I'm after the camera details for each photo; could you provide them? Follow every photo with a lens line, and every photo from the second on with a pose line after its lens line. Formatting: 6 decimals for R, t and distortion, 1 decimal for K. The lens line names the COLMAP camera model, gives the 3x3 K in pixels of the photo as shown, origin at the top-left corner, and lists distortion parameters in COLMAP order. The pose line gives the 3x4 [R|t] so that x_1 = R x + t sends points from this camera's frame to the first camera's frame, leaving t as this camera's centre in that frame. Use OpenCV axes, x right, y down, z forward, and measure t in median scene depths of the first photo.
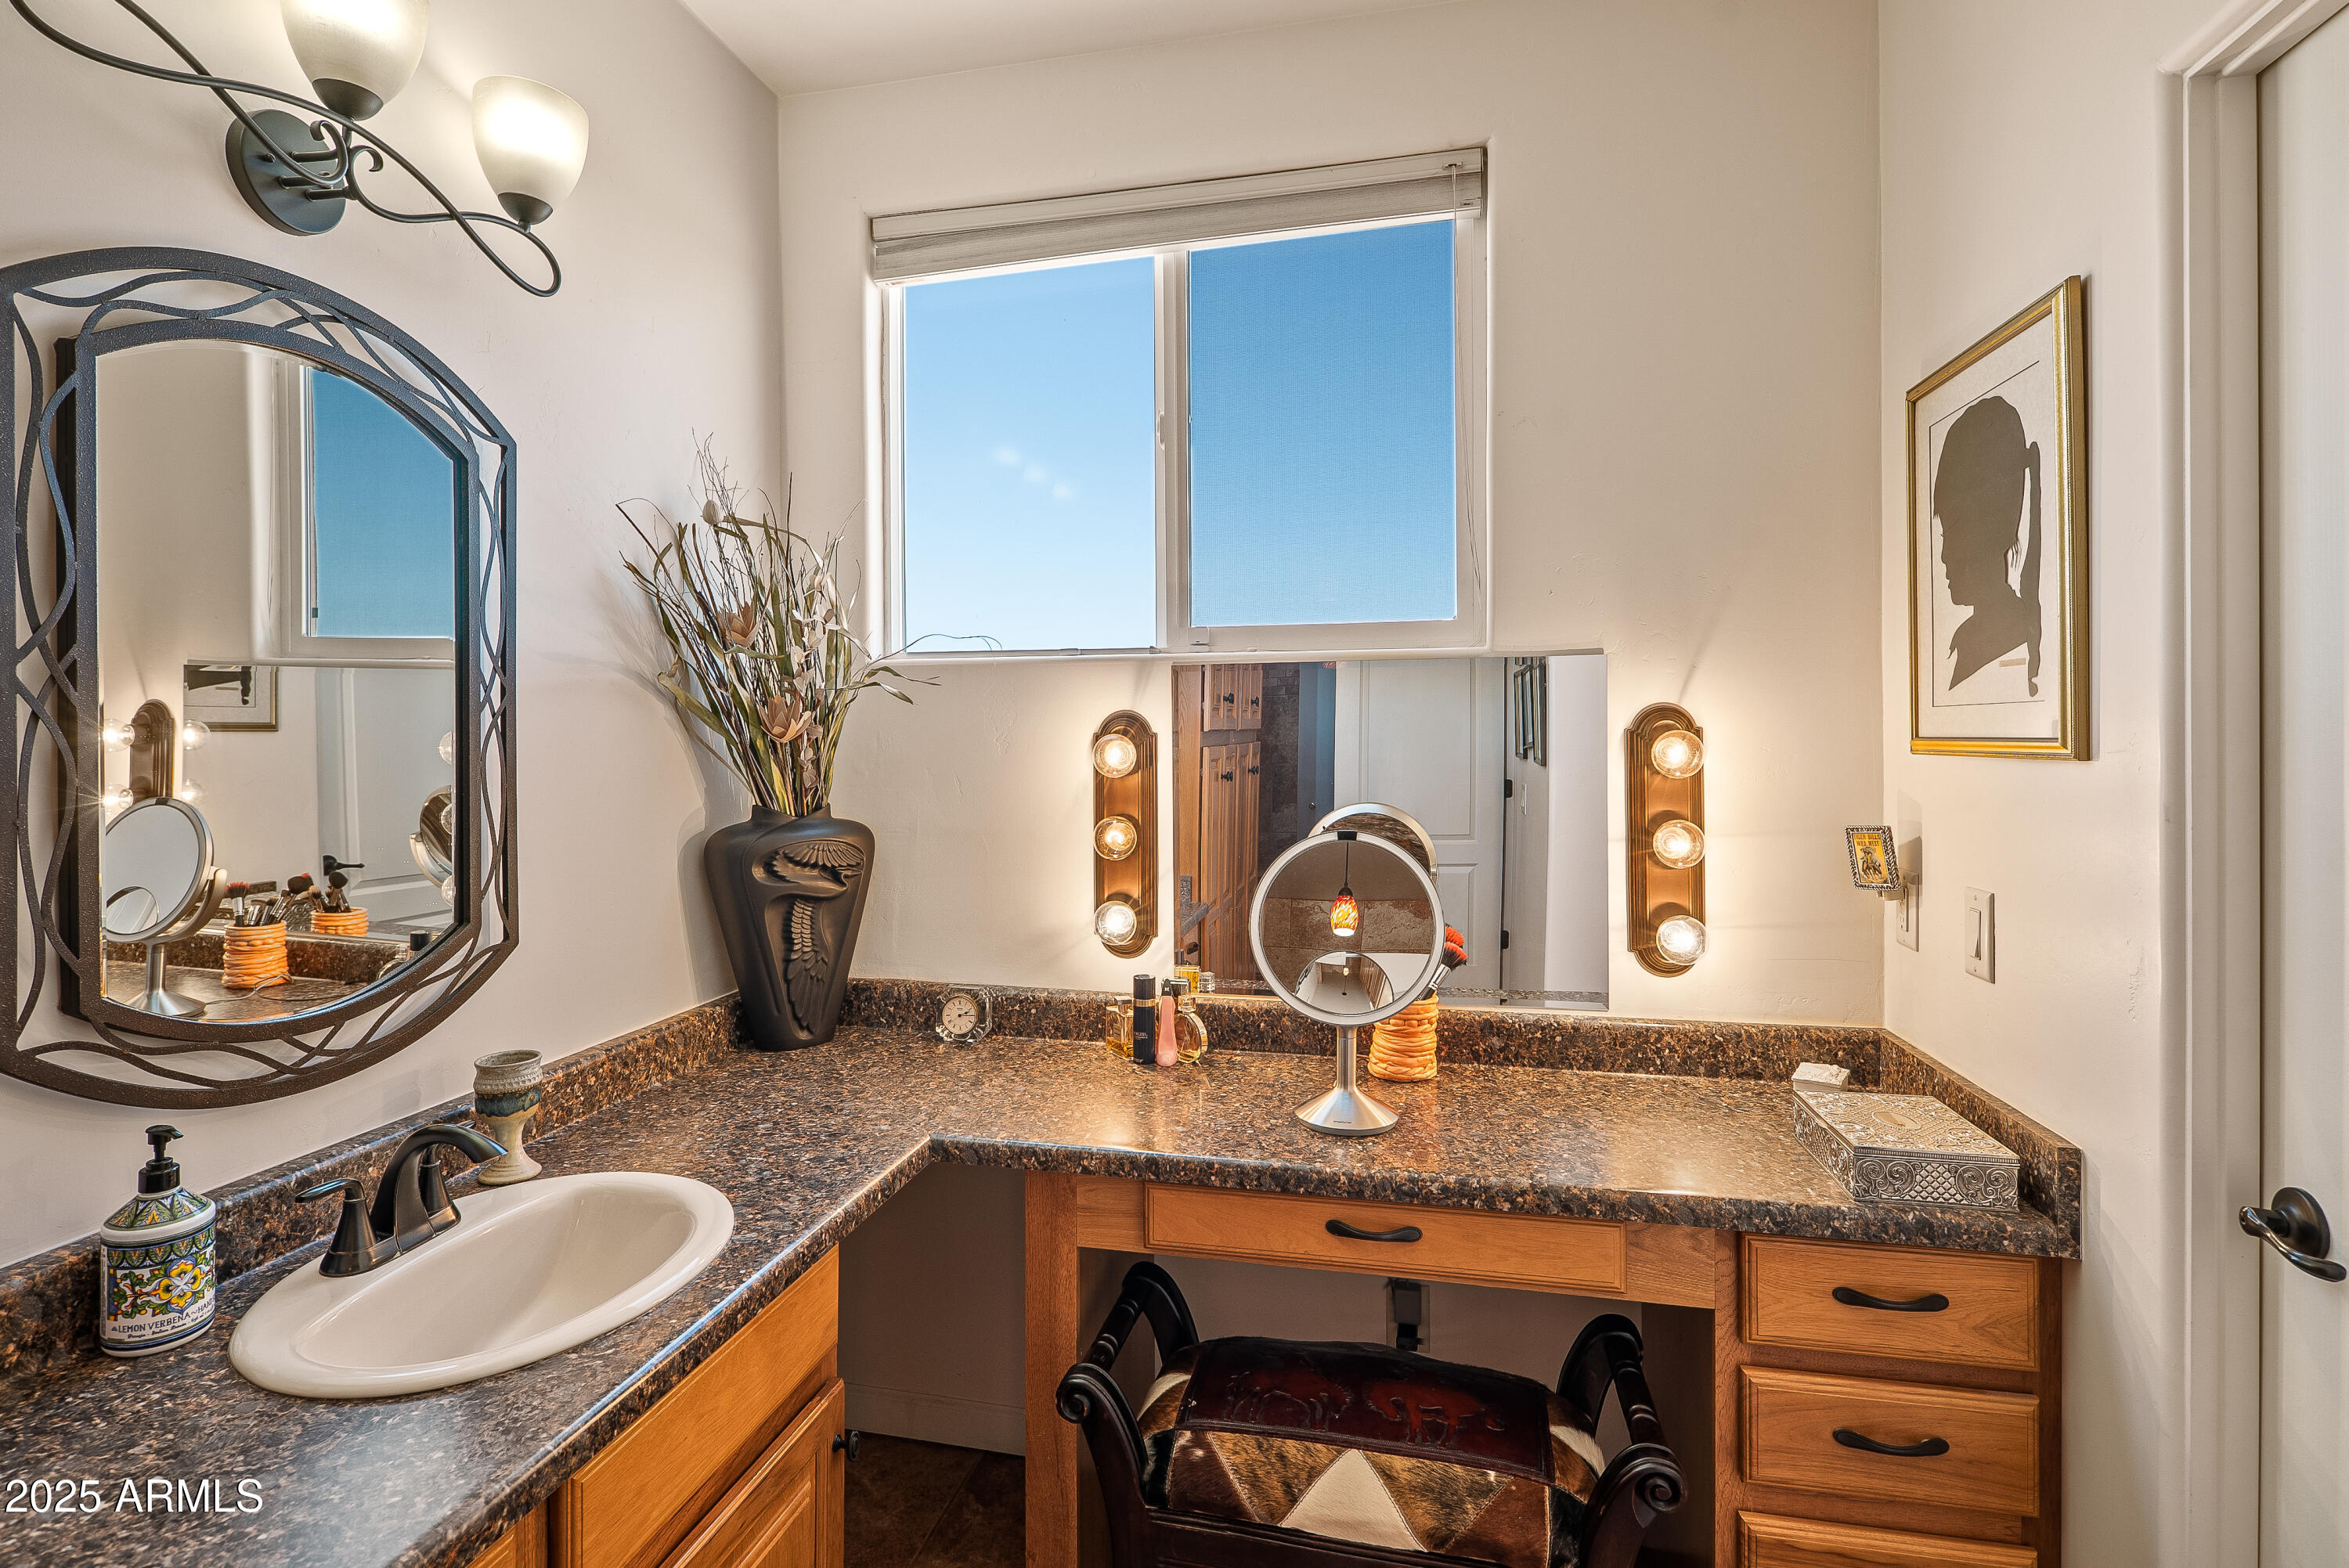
lens RADIAL K [[1156.2, 0, 1160.5], [0, 1156.2, 731.9], [0, 0, 1]] dist [0.000869, 0.000220]
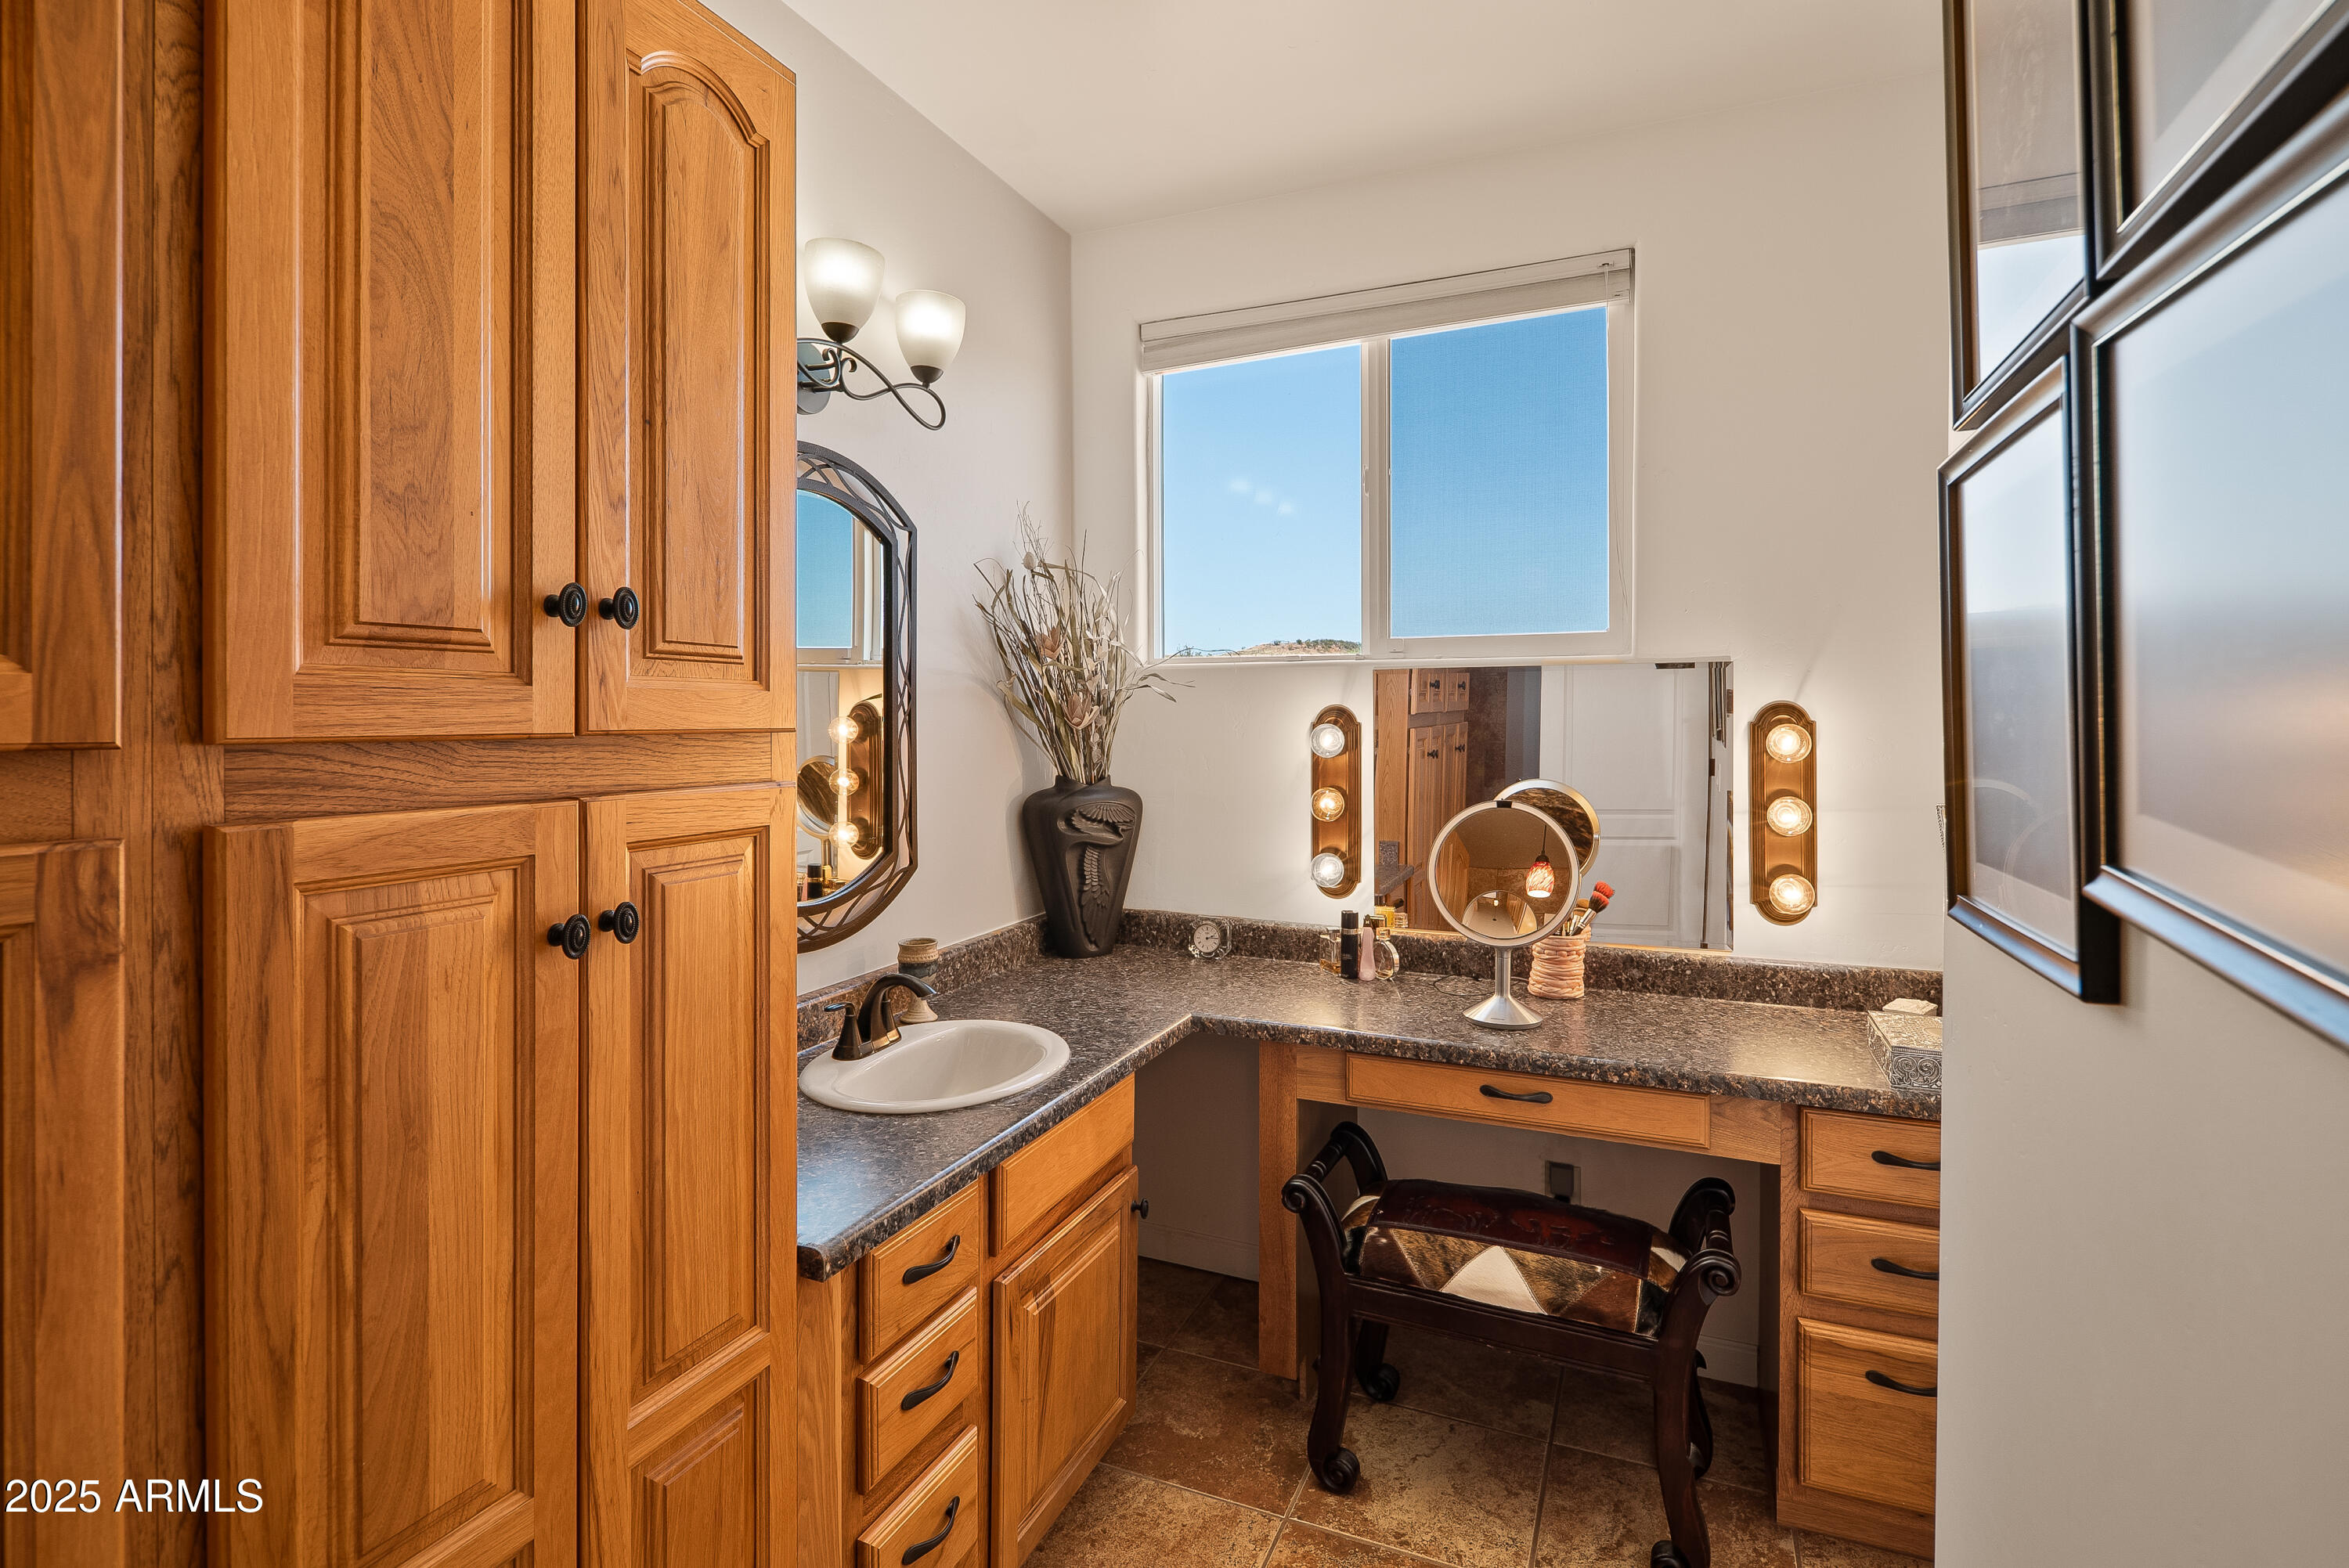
lens RADIAL K [[1156.2, 0, 1160.5], [0, 1156.2, 731.9], [0, 0, 1]] dist [0.000869, 0.000220]
pose [[0.981843, 0.004956, -0.189630, 0.027618], [-0.000439, 0.999715, 0.023851, -0.024591], [0.189694, -0.023335, 0.981566, -0.373689]]
